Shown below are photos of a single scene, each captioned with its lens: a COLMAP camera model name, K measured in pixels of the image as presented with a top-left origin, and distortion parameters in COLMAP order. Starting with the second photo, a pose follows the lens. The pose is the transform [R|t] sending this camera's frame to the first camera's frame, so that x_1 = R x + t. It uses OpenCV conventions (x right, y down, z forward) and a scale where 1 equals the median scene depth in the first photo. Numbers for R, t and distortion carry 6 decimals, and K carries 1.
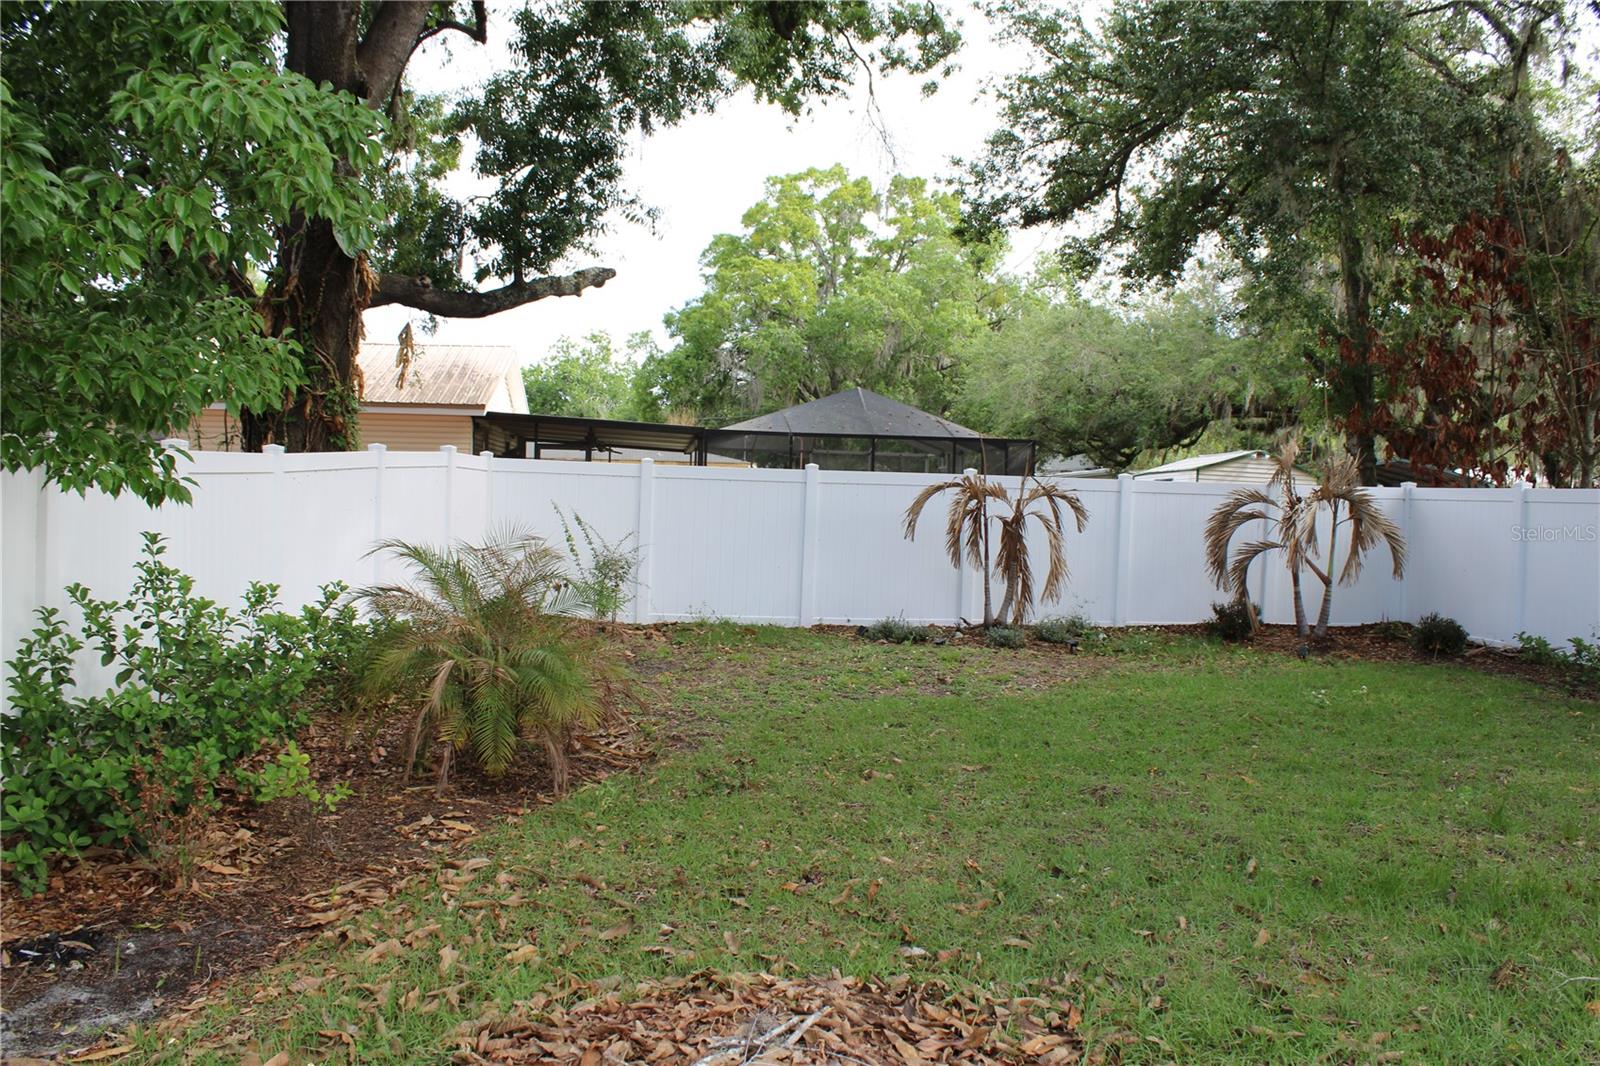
lens RADIAL K [[1343.7, 0, 799.8], [0, 1343.7, 495.7], [0, 0, 1]] dist [-0.106750, 0.001337]
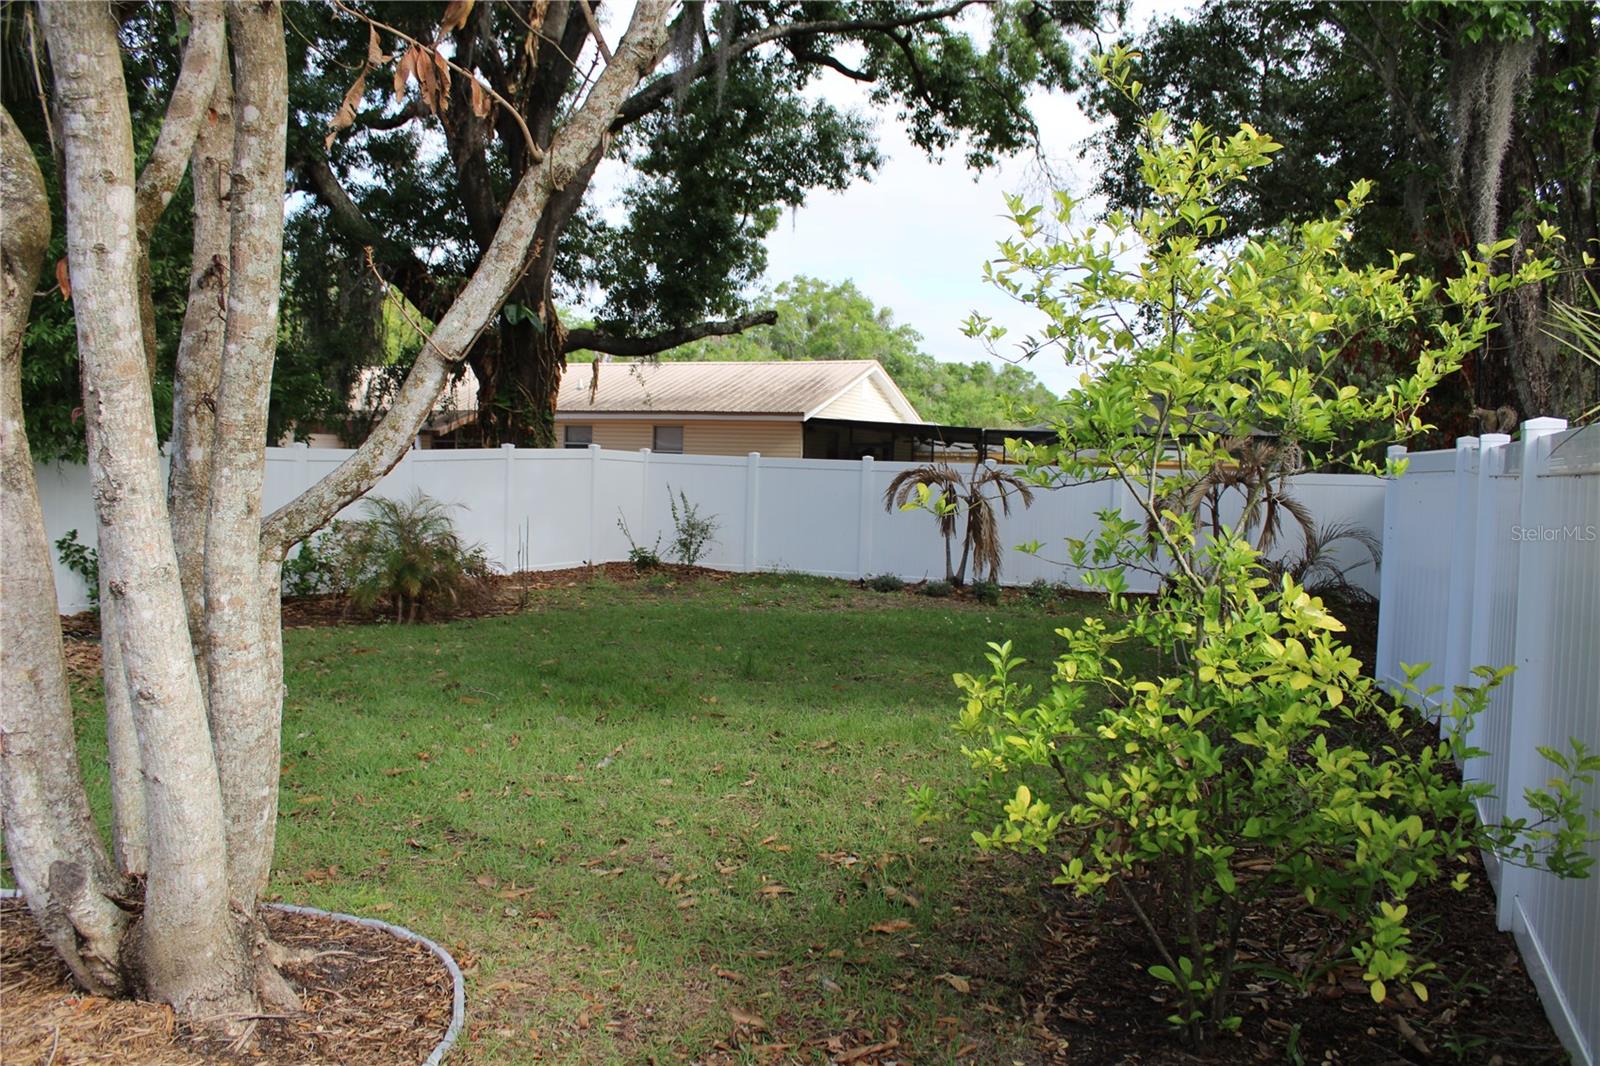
lens RADIAL K [[1343.7, 0, 799.8], [0, 1343.7, 495.7], [0, 0, 1]] dist [-0.106750, 0.001337]
pose [[0.858792, 0.007603, -0.512267, 0.660578], [-0.008055, 0.999967, 0.001337, 0.014398], [0.512260, 0.002978, 0.858825, -0.151984]]
